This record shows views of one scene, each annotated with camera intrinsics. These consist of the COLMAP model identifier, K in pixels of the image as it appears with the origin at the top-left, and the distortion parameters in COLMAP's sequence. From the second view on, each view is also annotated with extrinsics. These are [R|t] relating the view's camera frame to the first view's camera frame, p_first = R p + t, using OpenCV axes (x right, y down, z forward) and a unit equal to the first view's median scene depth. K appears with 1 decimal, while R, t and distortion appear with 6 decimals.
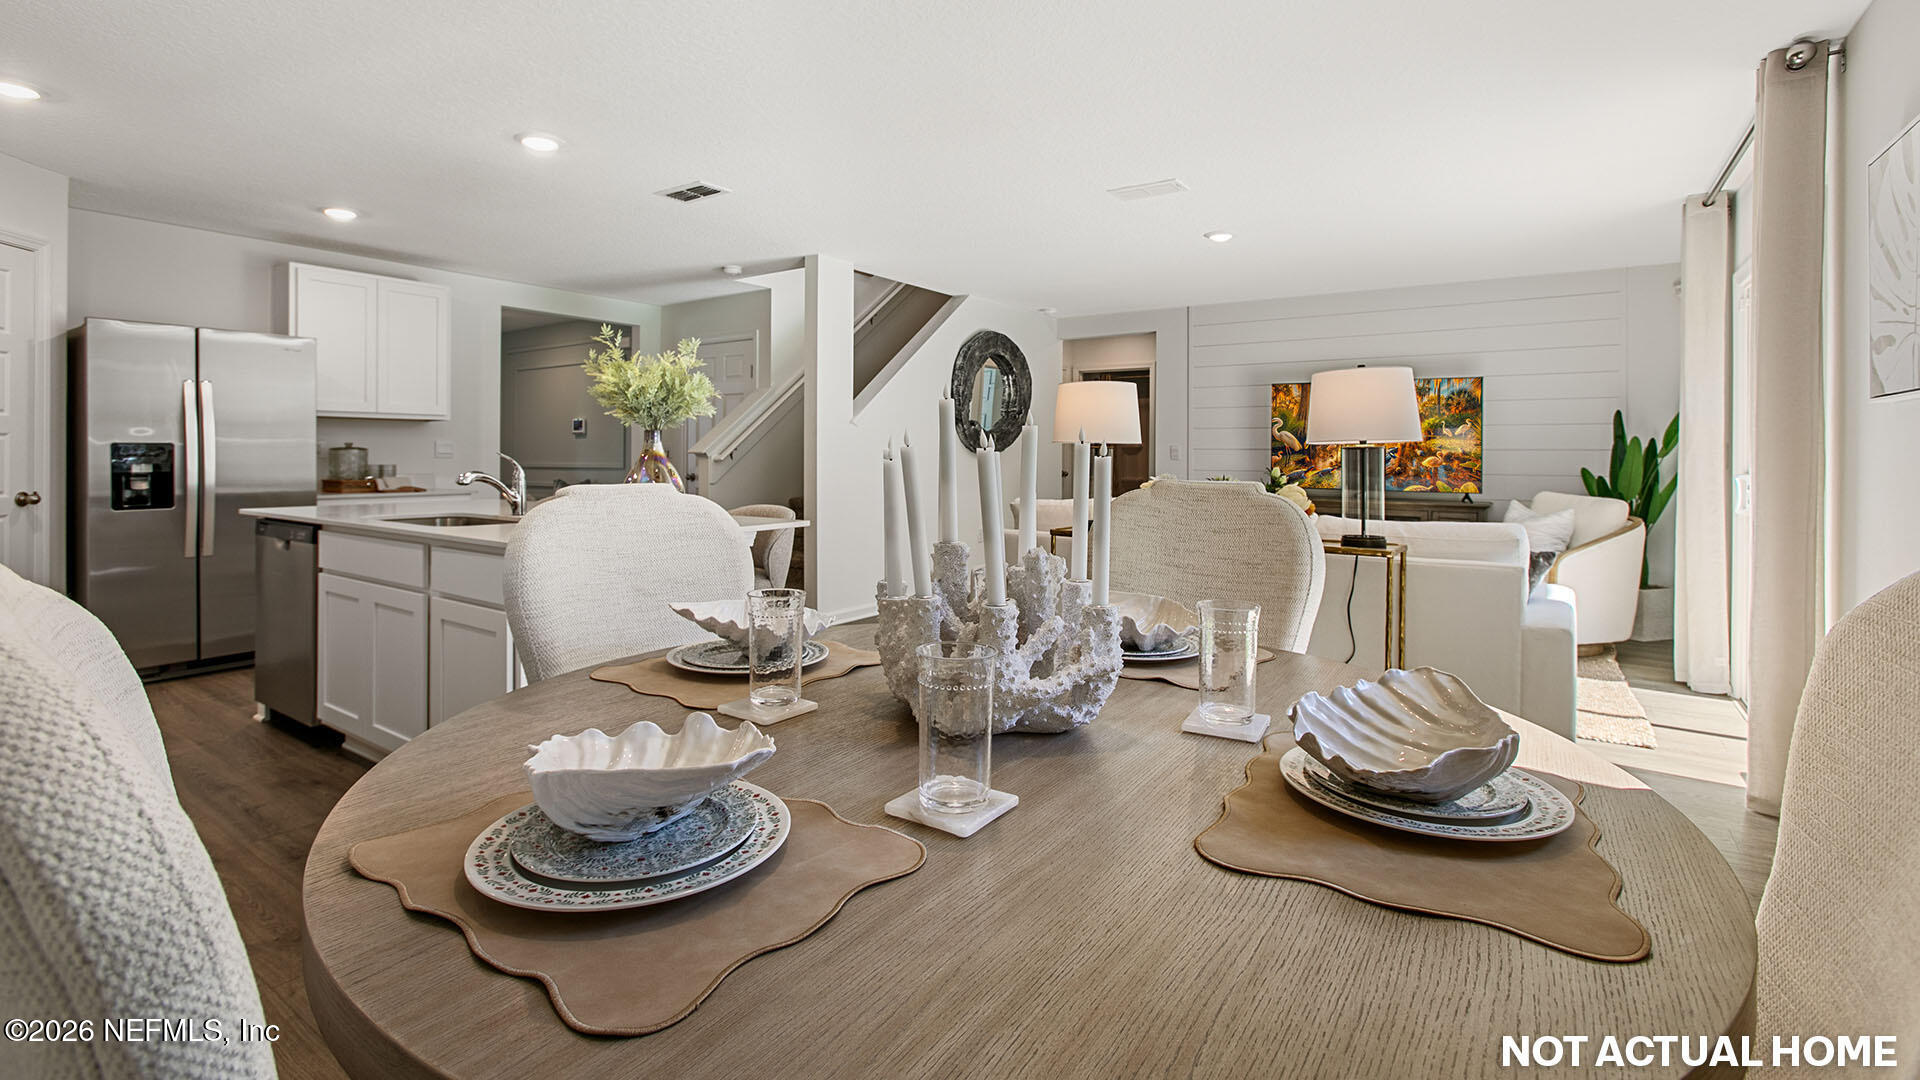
lens RADIAL K [[886.1, 0, 973.2], [0, 886.1, 534.0], [0, 0, 1]] dist [-0.011184, 0.005143]
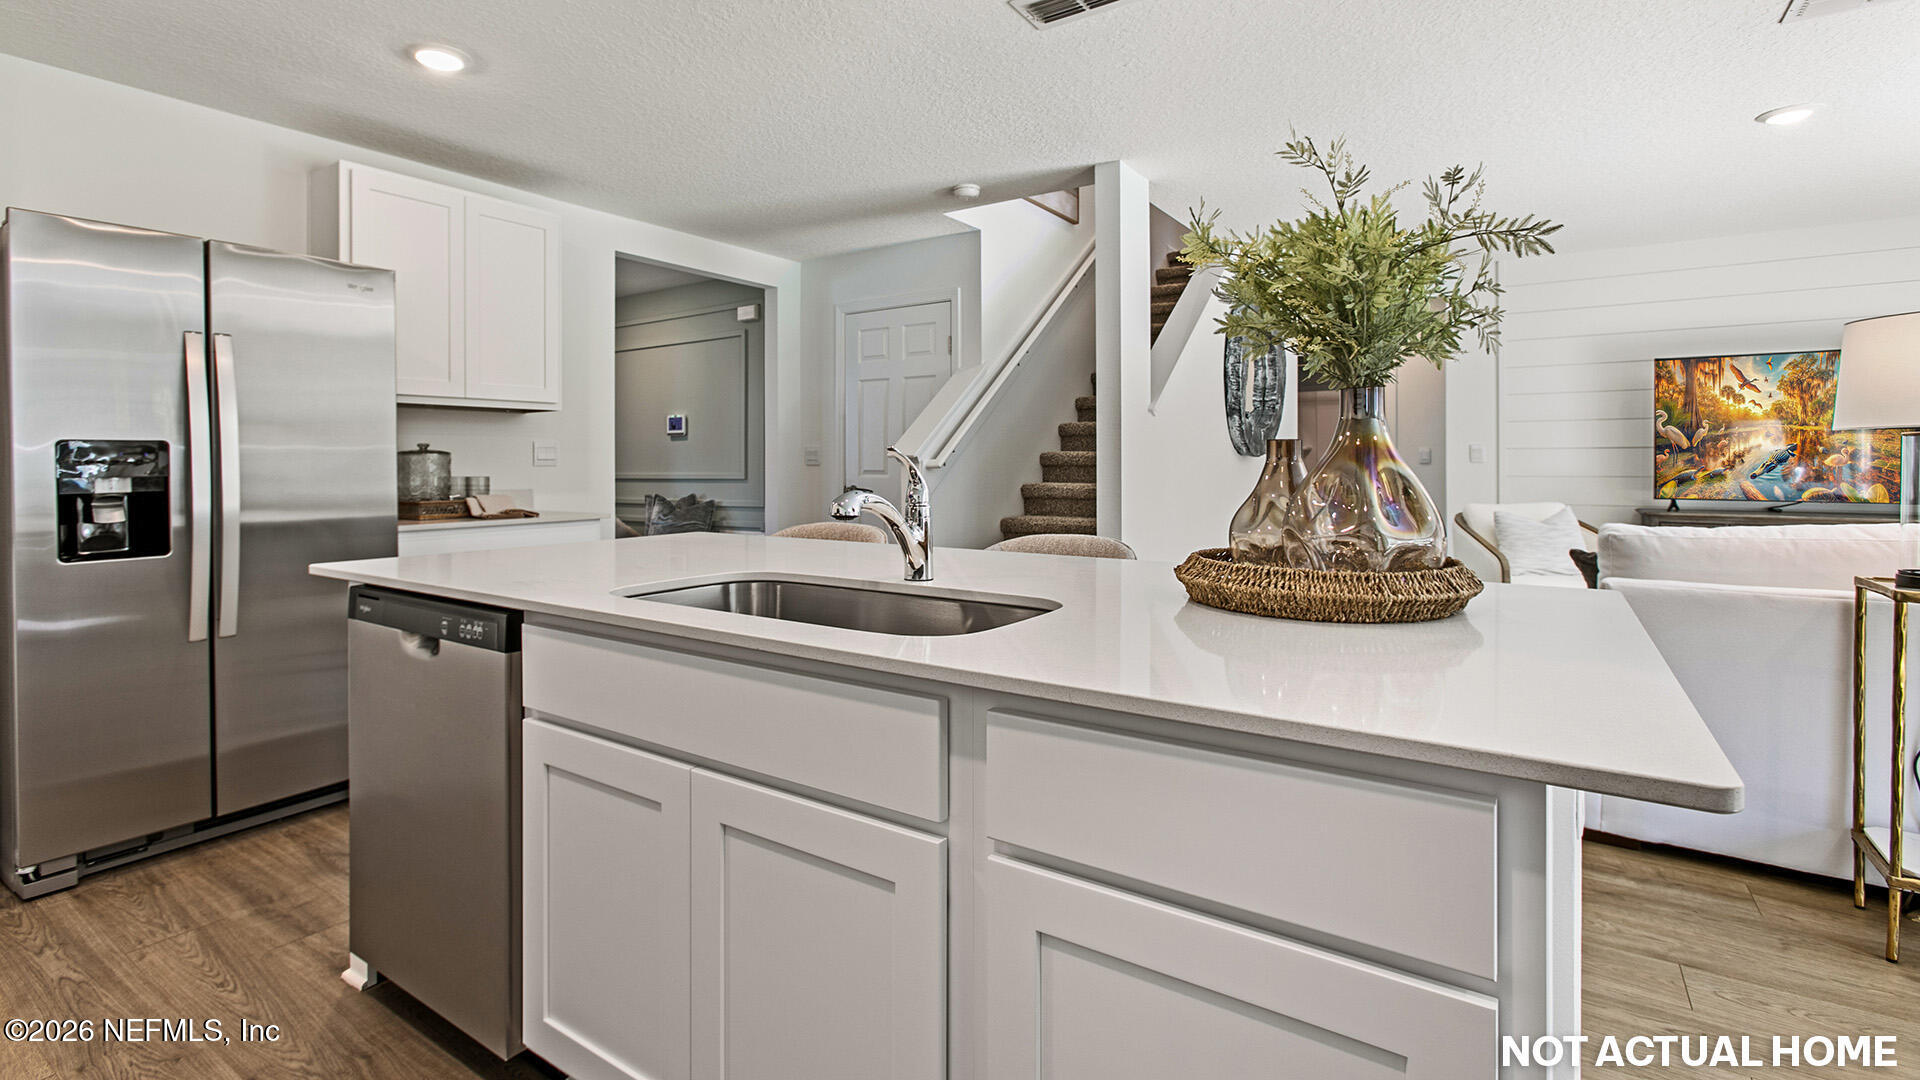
lens RADIAL K [[886.1, 0, 946.5], [0, 886.1, 541.5], [0, 0, 1]] dist [-0.011184, 0.005143]
pose [[0.999911, -0.008605, 0.010197, -0.375832], [0.008614, 0.999963, -0.000878, -0.030454], [-0.010189, 0.000966, 0.999948, 0.389542]]
